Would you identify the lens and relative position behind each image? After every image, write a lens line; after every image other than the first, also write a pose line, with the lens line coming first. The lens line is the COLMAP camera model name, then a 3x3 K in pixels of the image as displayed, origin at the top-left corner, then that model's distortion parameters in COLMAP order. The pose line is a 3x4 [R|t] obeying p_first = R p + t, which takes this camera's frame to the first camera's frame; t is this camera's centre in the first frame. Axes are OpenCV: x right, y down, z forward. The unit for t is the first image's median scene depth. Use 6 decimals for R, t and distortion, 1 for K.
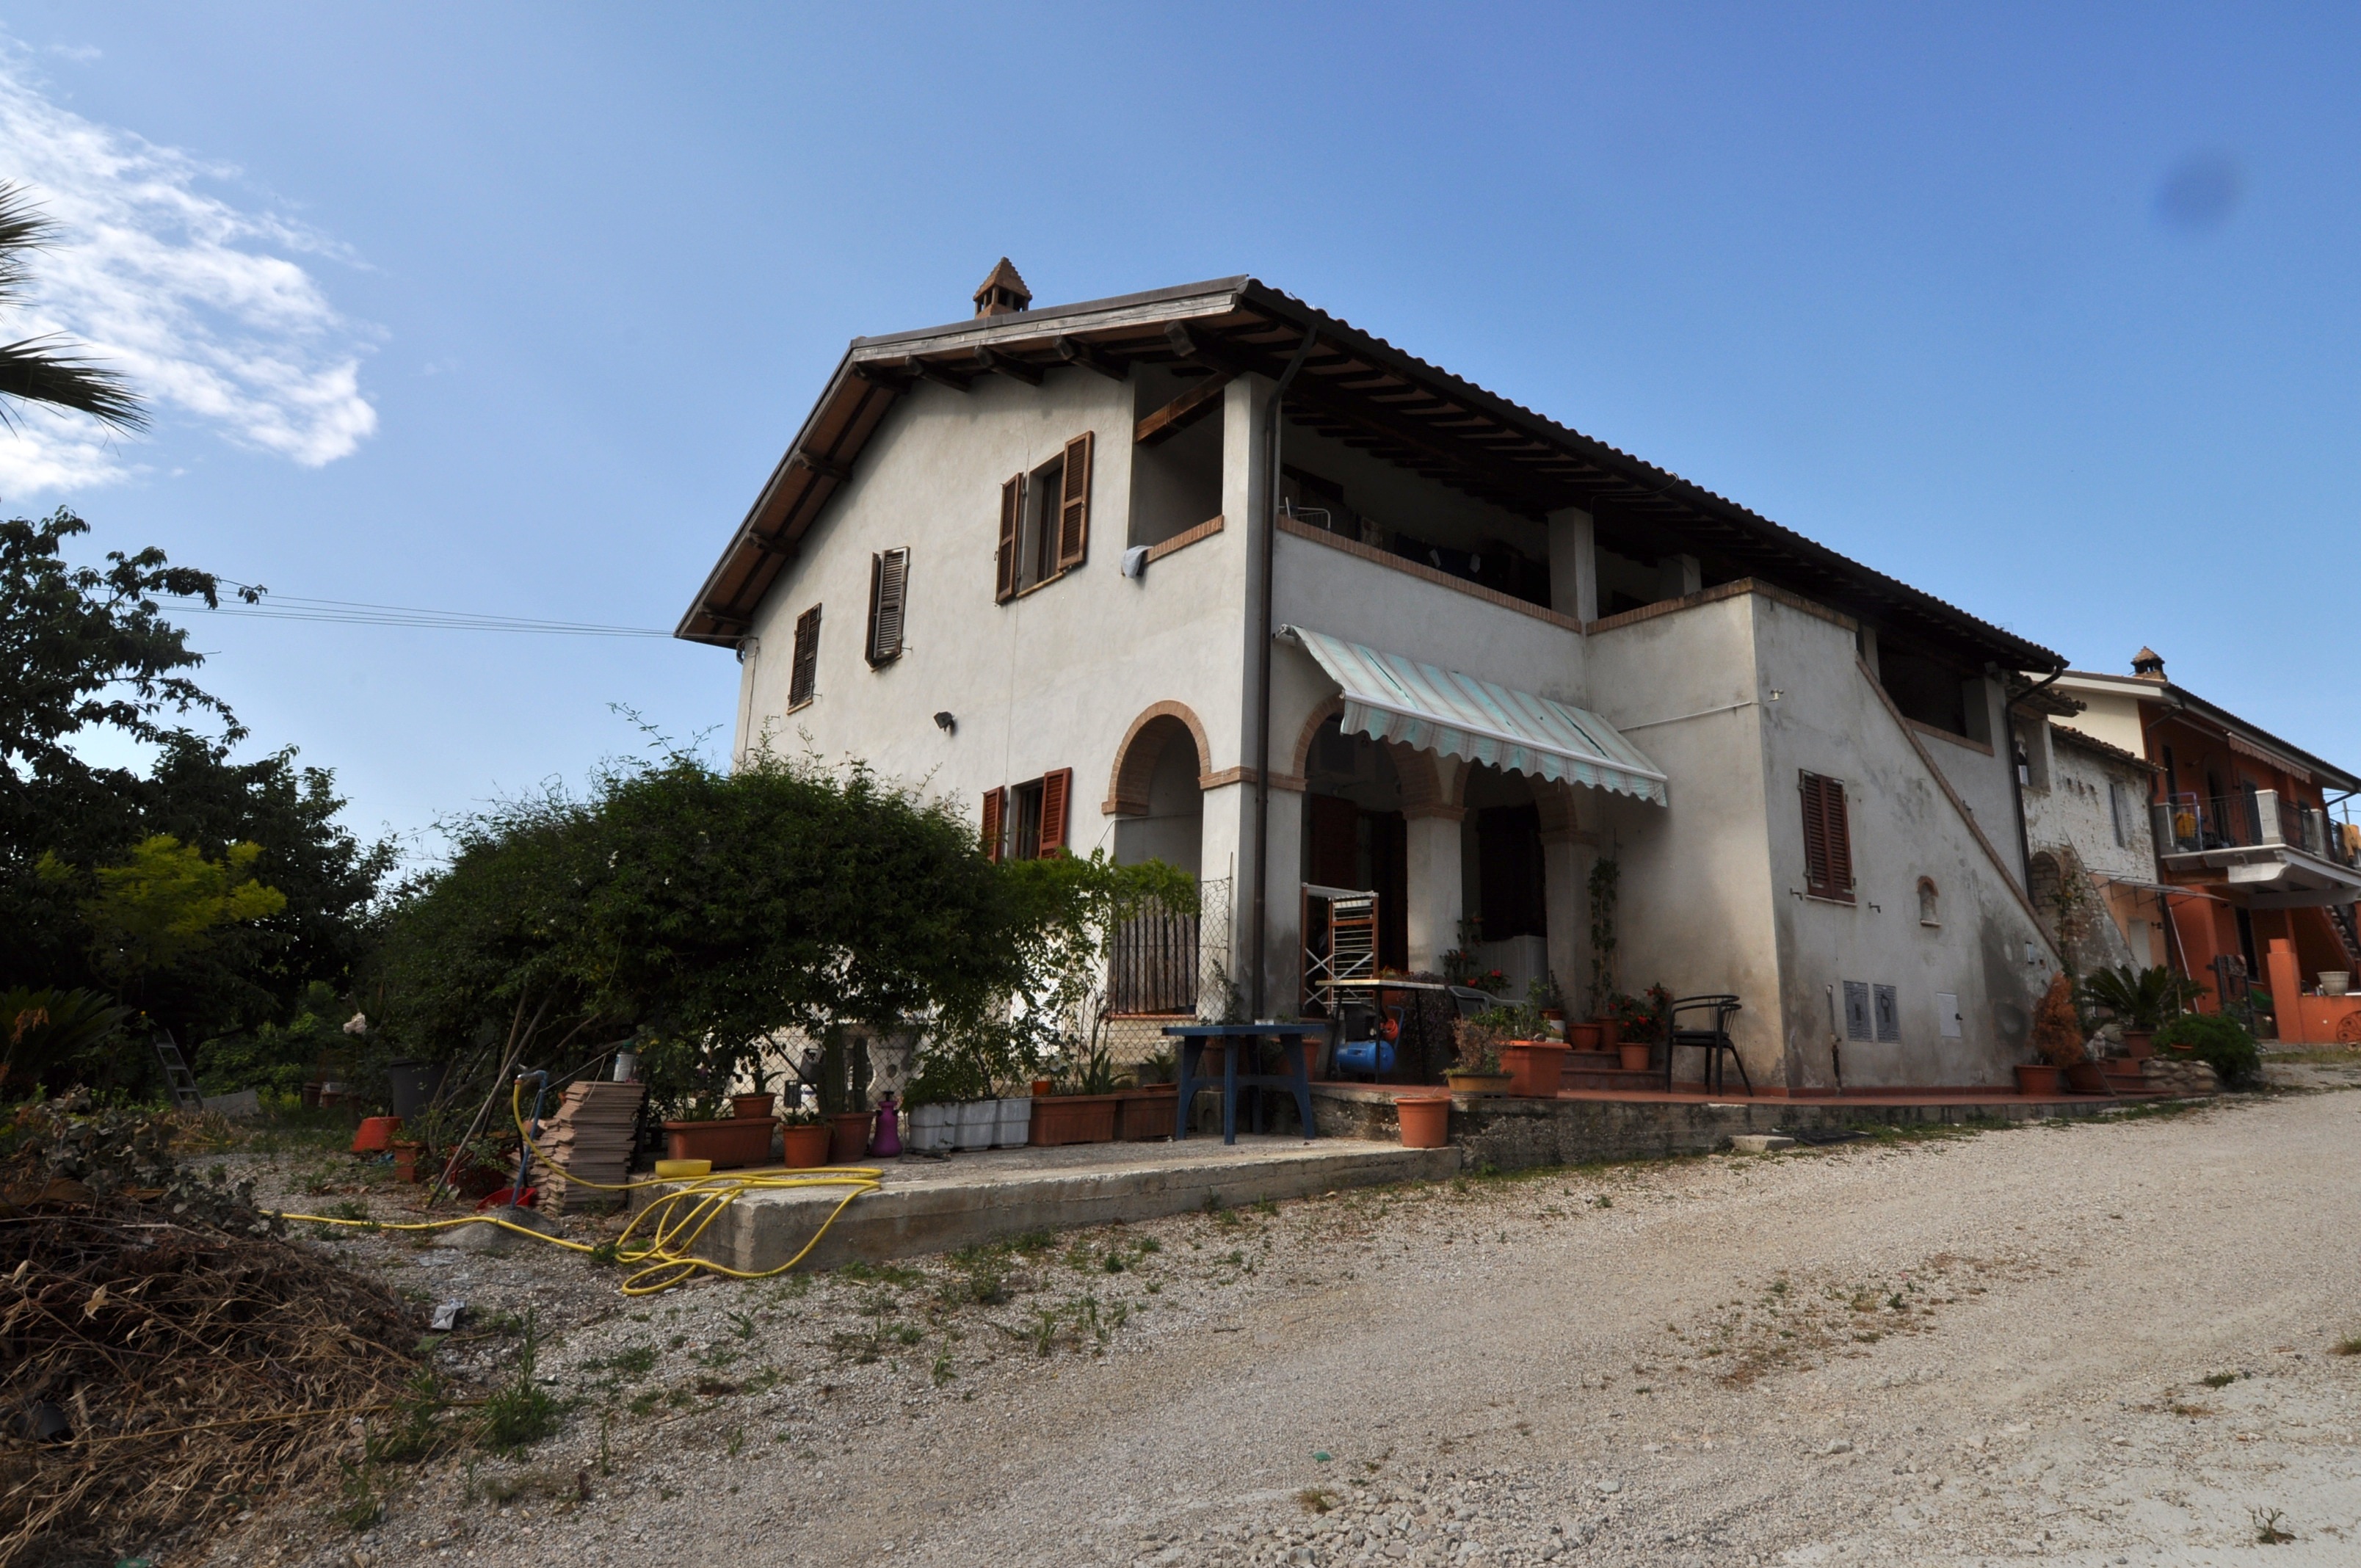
lens RADIAL K [[1413.8, 0, 1200.9], [0, 1413.8, 782.9], [0, 0, 1]] dist [0.005431, -0.002160]
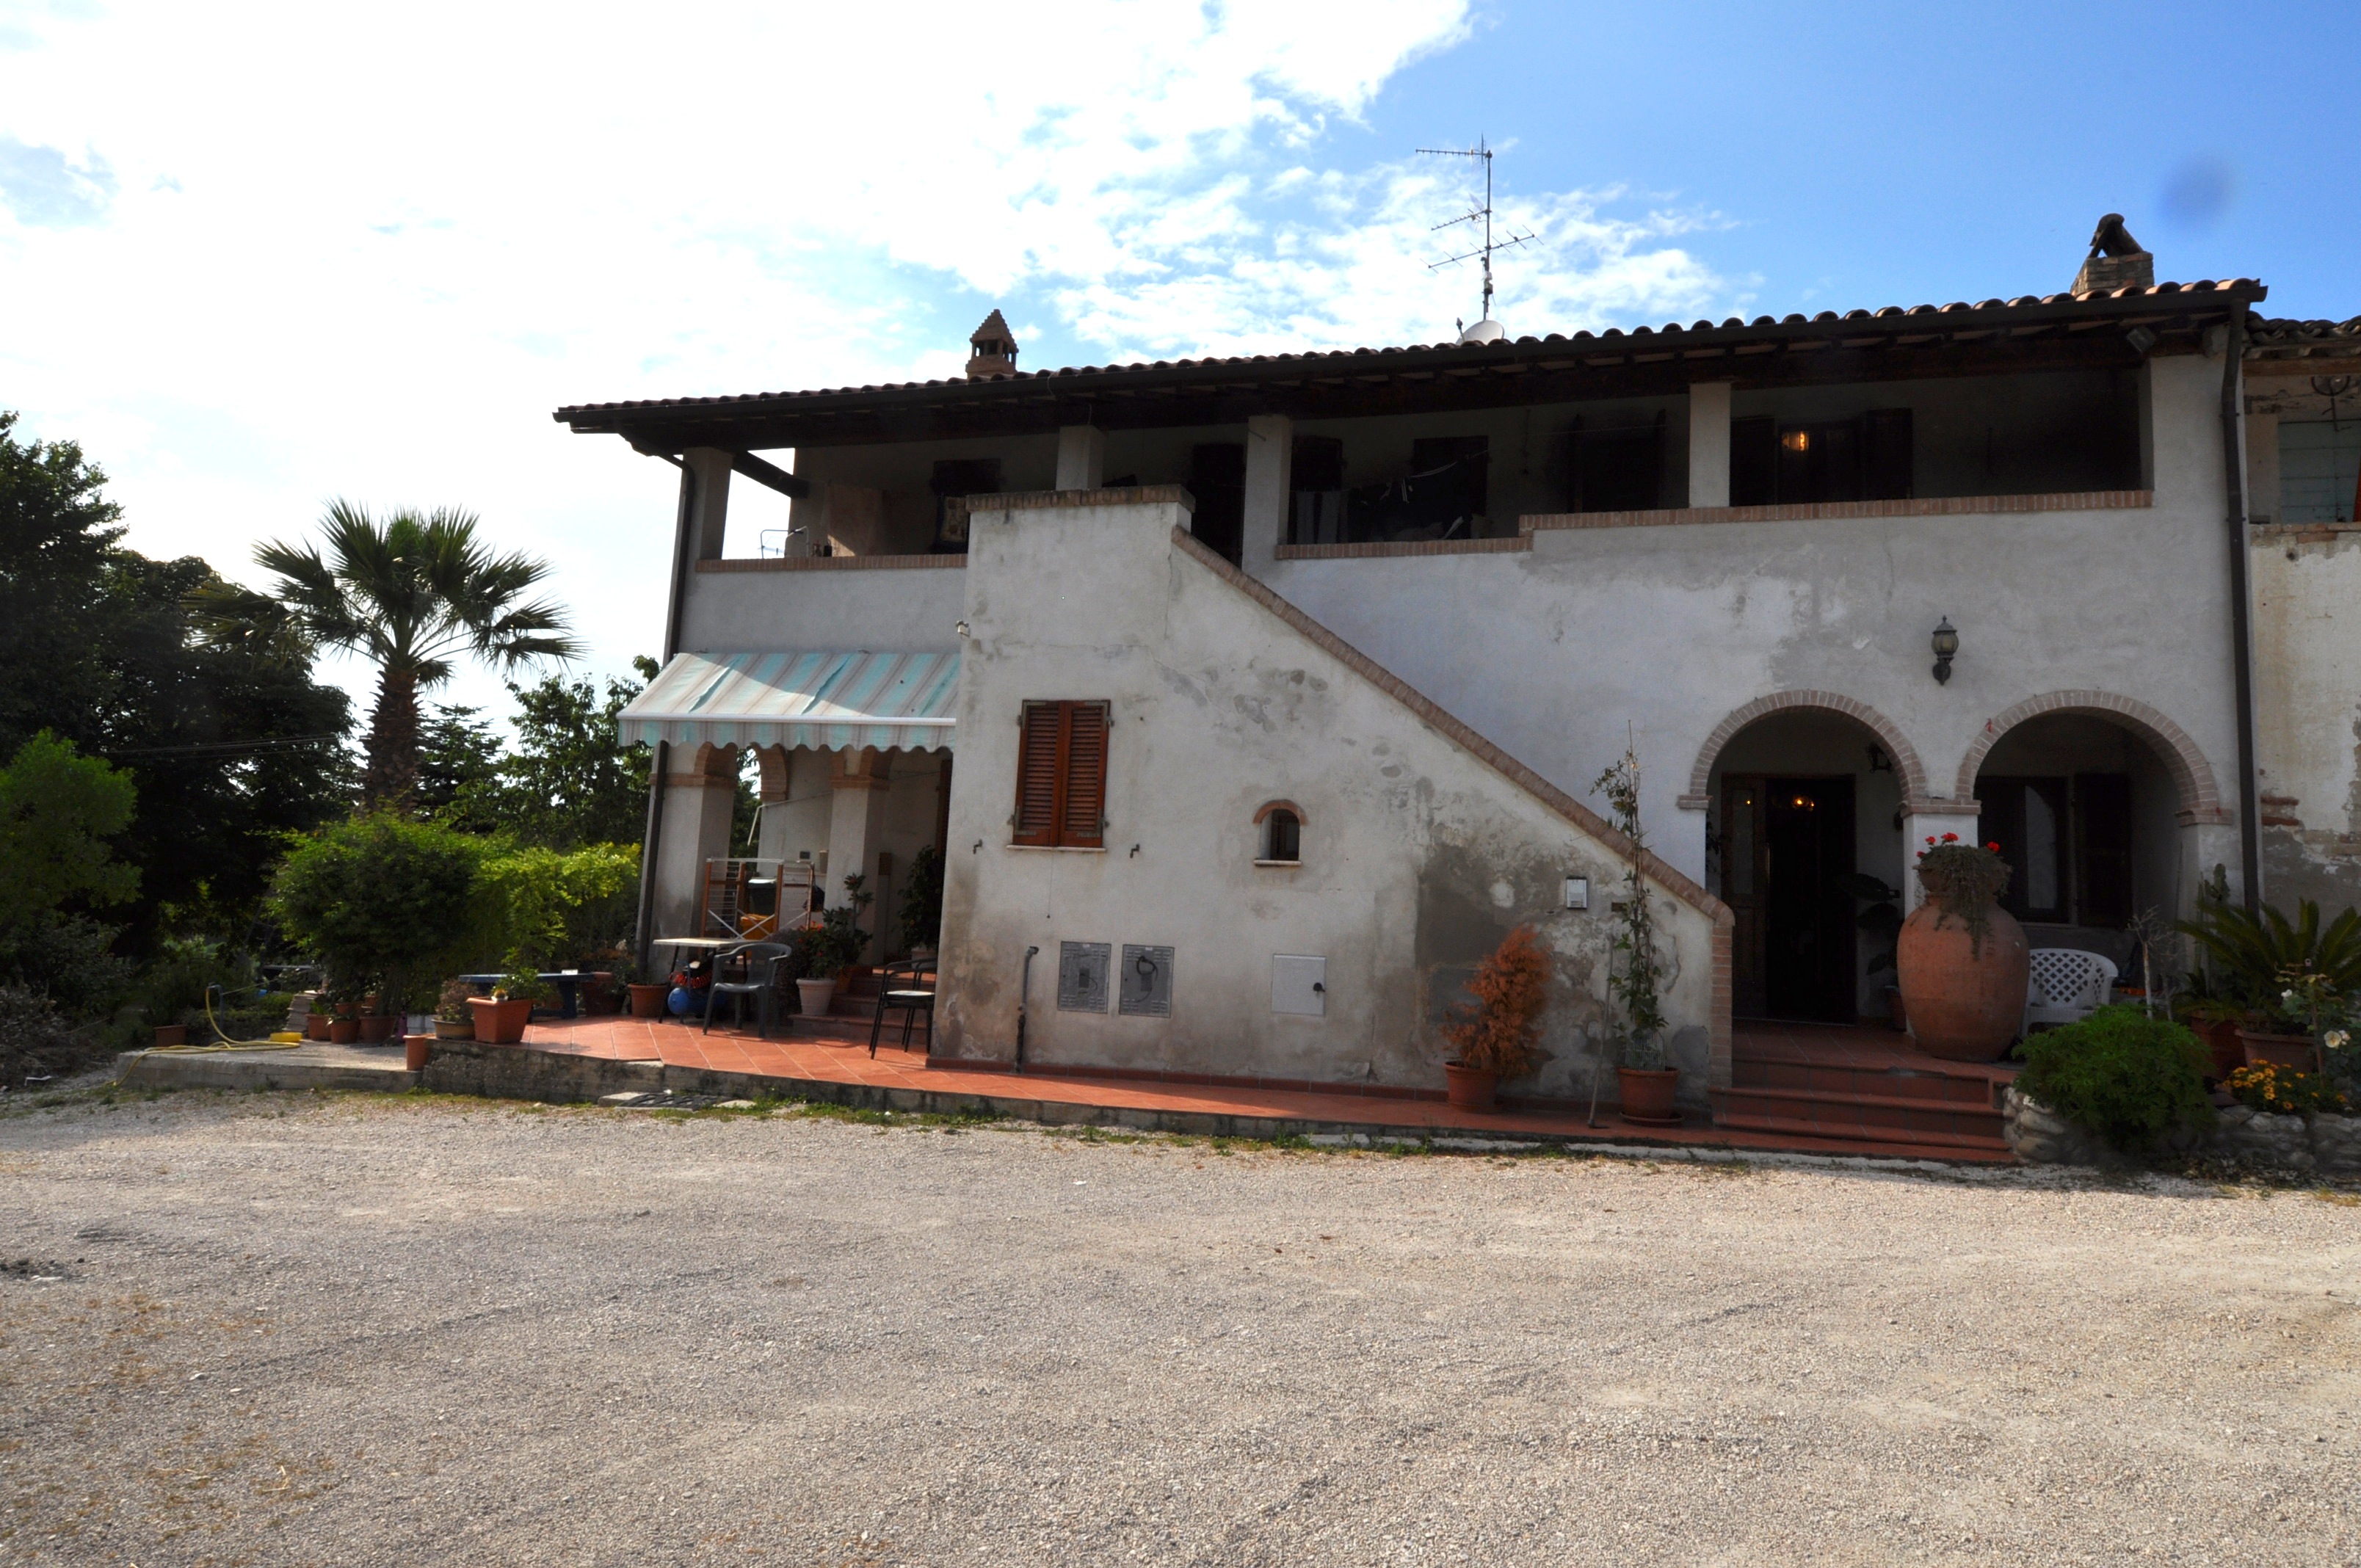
lens RADIAL K [[1413.8, 0, 1199.6], [0, 1413.8, 773.5], [0, 0, 1]] dist [0.005431, -0.002160]
pose [[0.582587, -0.083008, -0.808519, 1.200640], [0.132086, 0.991216, -0.006589, 0.055949], [0.801964, -0.102955, 0.588434, 0.574577]]
